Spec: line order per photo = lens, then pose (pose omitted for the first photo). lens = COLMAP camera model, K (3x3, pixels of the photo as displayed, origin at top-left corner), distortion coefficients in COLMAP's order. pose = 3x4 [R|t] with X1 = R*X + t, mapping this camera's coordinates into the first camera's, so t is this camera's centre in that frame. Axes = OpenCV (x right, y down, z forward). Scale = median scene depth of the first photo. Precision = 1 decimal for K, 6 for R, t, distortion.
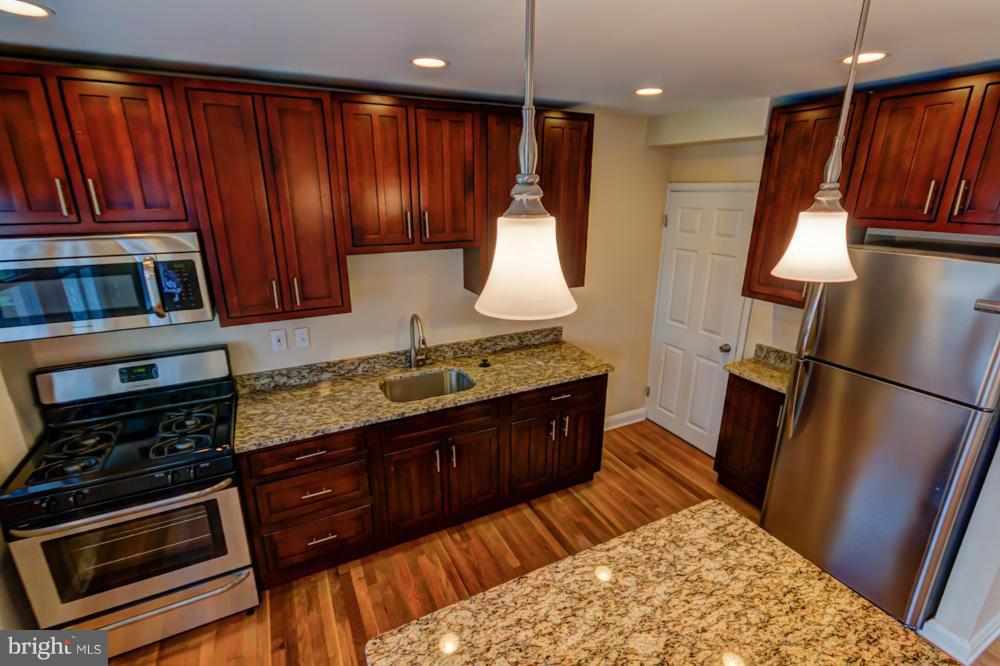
lens RADIAL K [[459.3, 0, 498.0], [0, 459.3, 334.9], [0, 0, 1]] dist [0.006896, 0.000154]
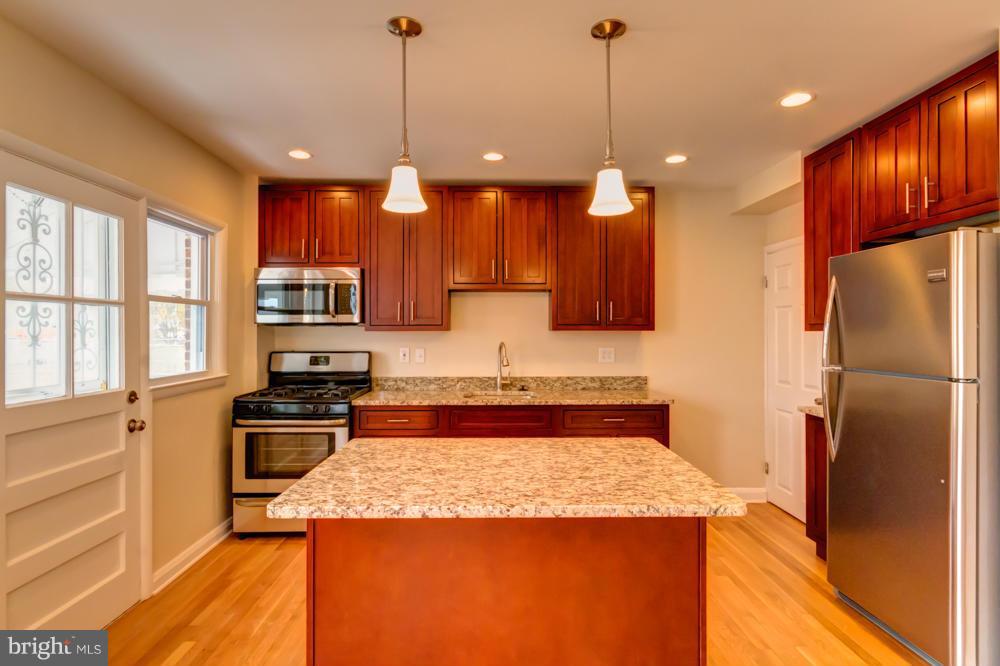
lens RADIAL K [[510.0, 0, 498.7], [0, 510.0, 331.2], [0, 0, 1]] dist [-0.000785, -0.000668]
pose [[0.899523, -0.003239, -0.436861, 0.463156], [-0.131548, 0.951555, -0.277919, 0.339929], [0.416597, 0.307463, 0.855519, -0.230507]]
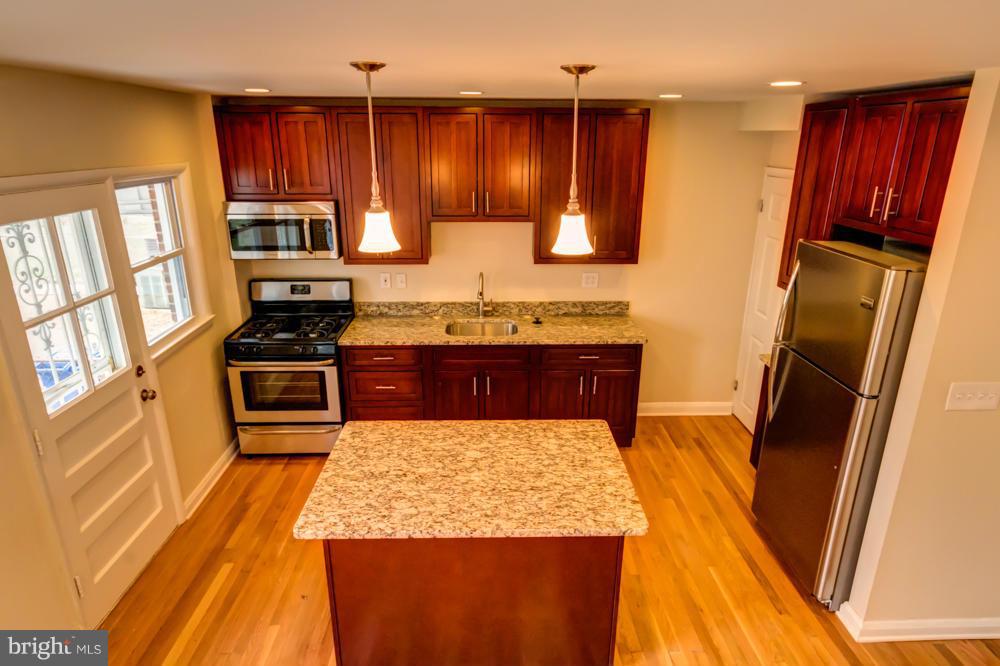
lens RADIAL K [[580.5, 0, 500.0], [0, 580.5, 333.0], [0, 0, 1]] dist [-0.000763, 0.000350]
pose [[0.903111, 0.138435, -0.406480, 0.570157], [-0.132563, 0.990253, 0.042725, 0.048173], [0.408433, 0.015299, 0.912660, -0.451833]]
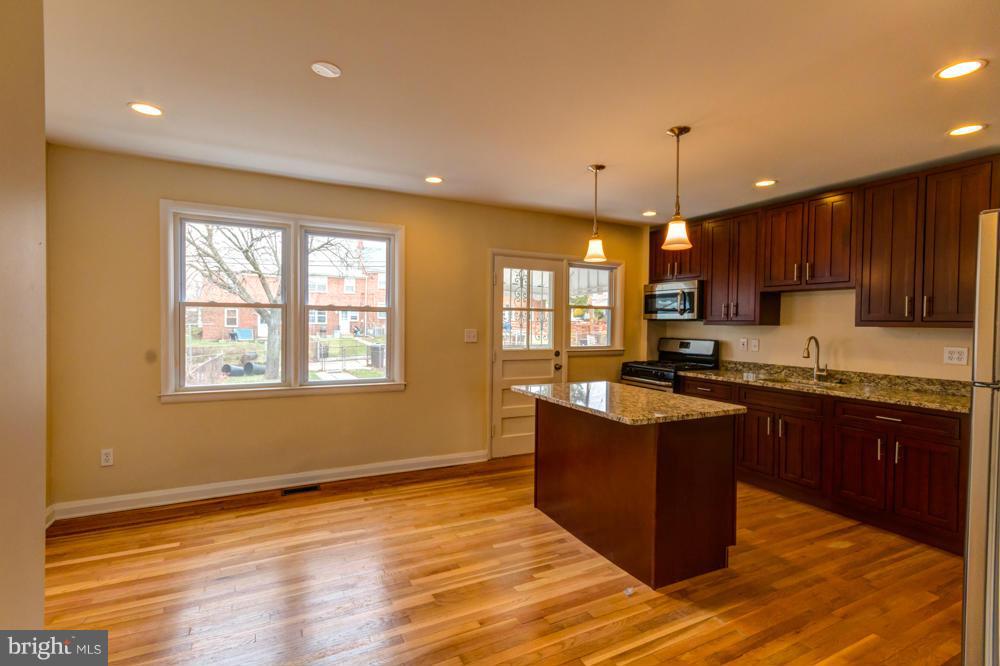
lens RADIAL K [[471.1, 0, 500.0], [0, 471.1, 333.0], [0, 0, 1]] dist [0.001526, 0.000391]
pose [[-0.000085, 0.019826, -0.999803, 1.348806], [-0.320617, 0.947022, 0.018807, 0.238957], [0.947209, 0.320555, 0.006276, 0.091230]]
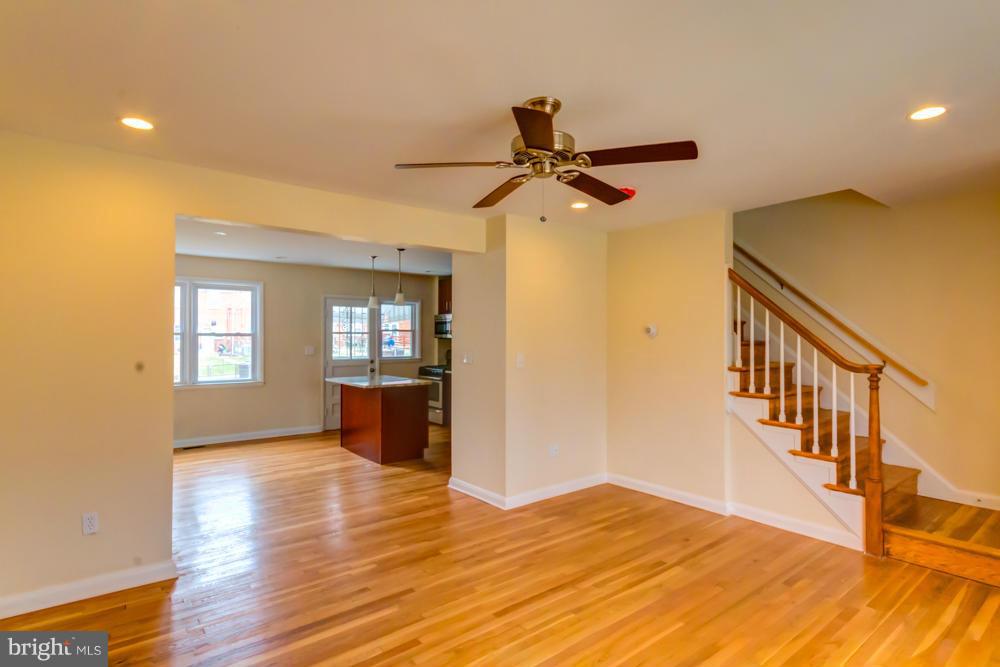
lens RADIAL K [[510.0, 0, 498.7], [0, 510.0, 331.7], [0, 0, 1]] dist [-0.000785, -0.000668]
pose [[0.203215, -0.013906, -0.979035, 2.732886], [-0.301862, 0.950305, -0.076154, 0.105227], [0.931441, 0.311009, 0.188918, 0.434626]]
